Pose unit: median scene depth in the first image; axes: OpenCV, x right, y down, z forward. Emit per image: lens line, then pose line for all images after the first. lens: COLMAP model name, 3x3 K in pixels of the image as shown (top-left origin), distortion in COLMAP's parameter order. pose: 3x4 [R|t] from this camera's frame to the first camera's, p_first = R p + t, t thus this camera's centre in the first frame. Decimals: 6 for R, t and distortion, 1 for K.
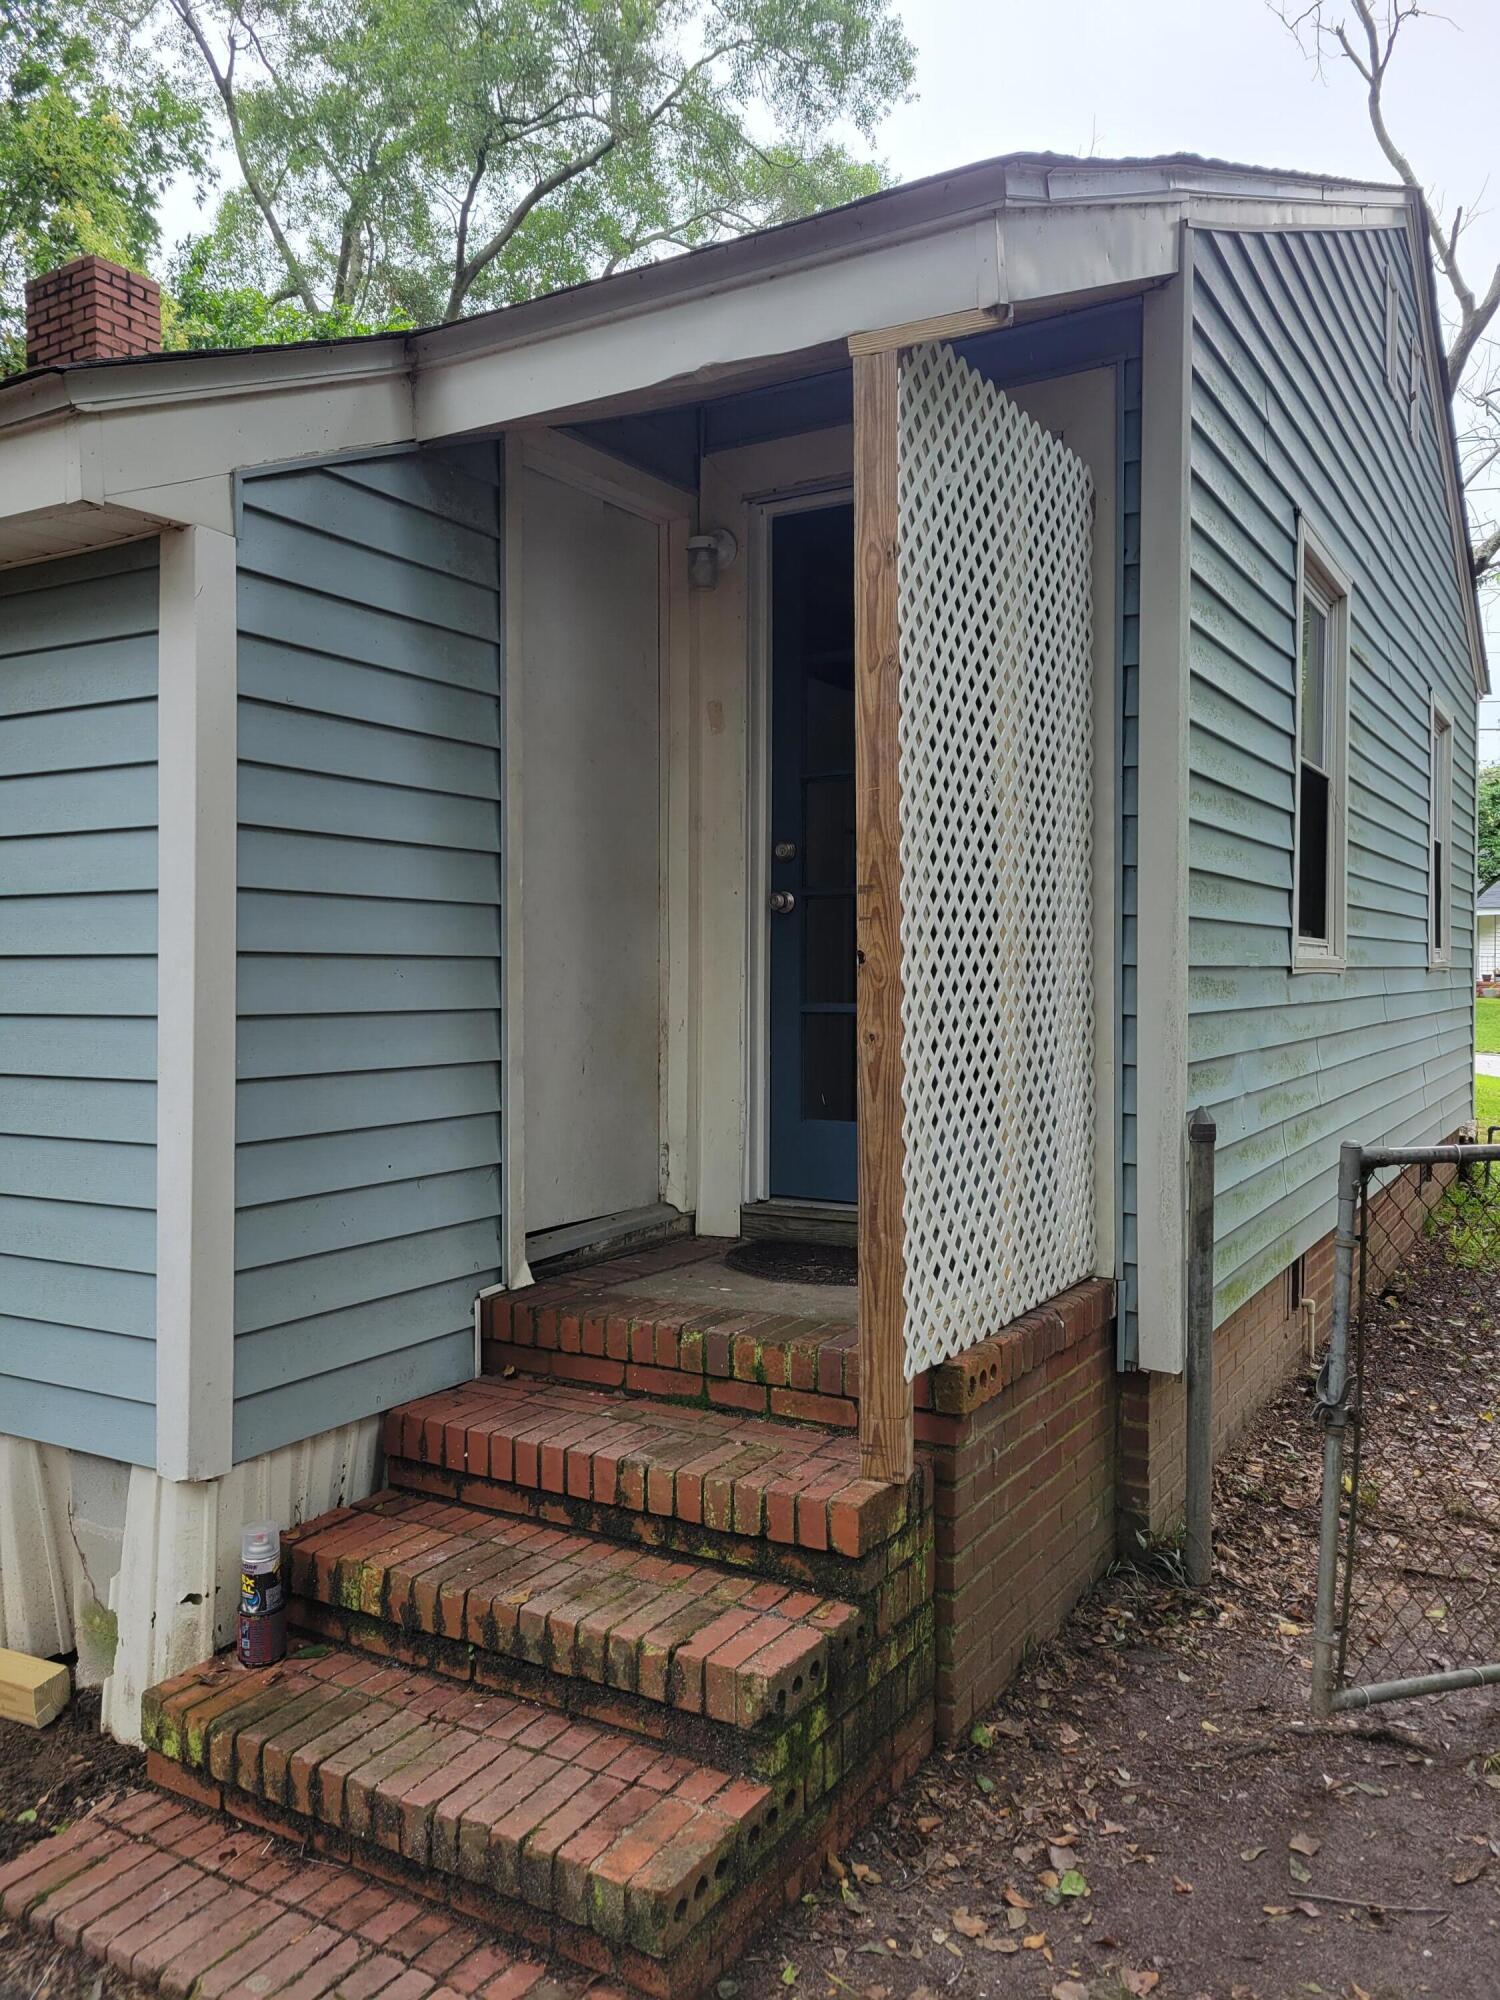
lens RADIAL K [[1516.4, 0, 747.3], [0, 1516.4, 986.3], [0, 0, 1]] dist [0.050055, -0.026268]
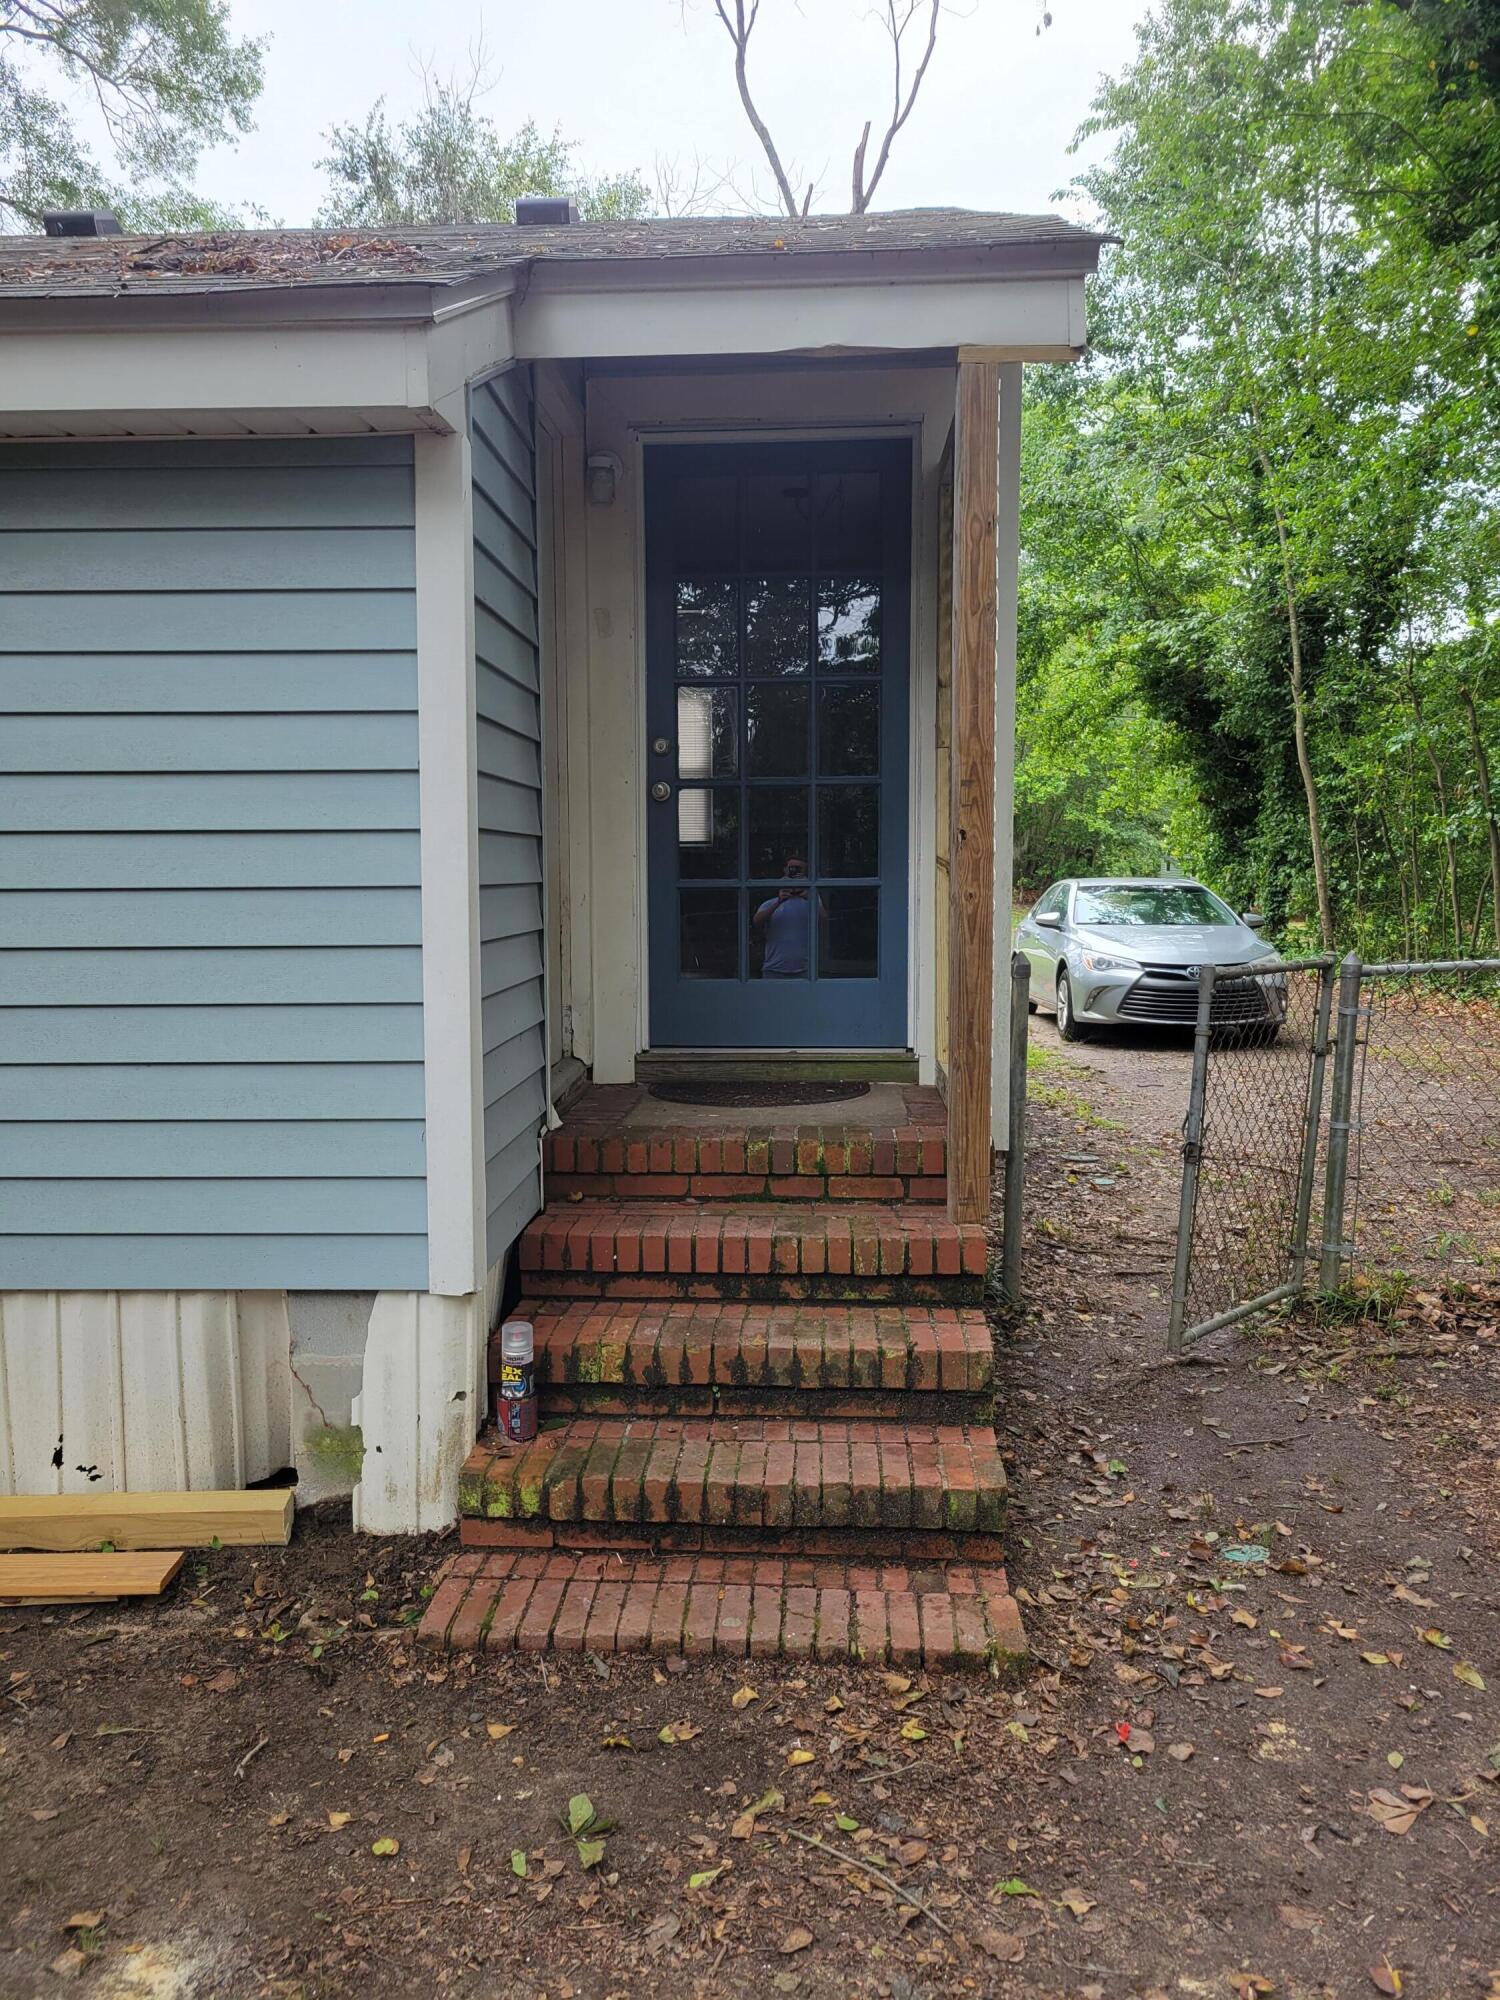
lens RADIAL K [[1516.4, 0, 752.1], [0, 1516.4, 1008.4], [0, 0, 1]] dist [0.050055, -0.026268]
pose [[0.882161, -0.047985, 0.468496, -0.712150], [0.008862, 0.996311, 0.085358, 0.016495], [-0.470864, -0.071147, 0.879332, -0.084090]]
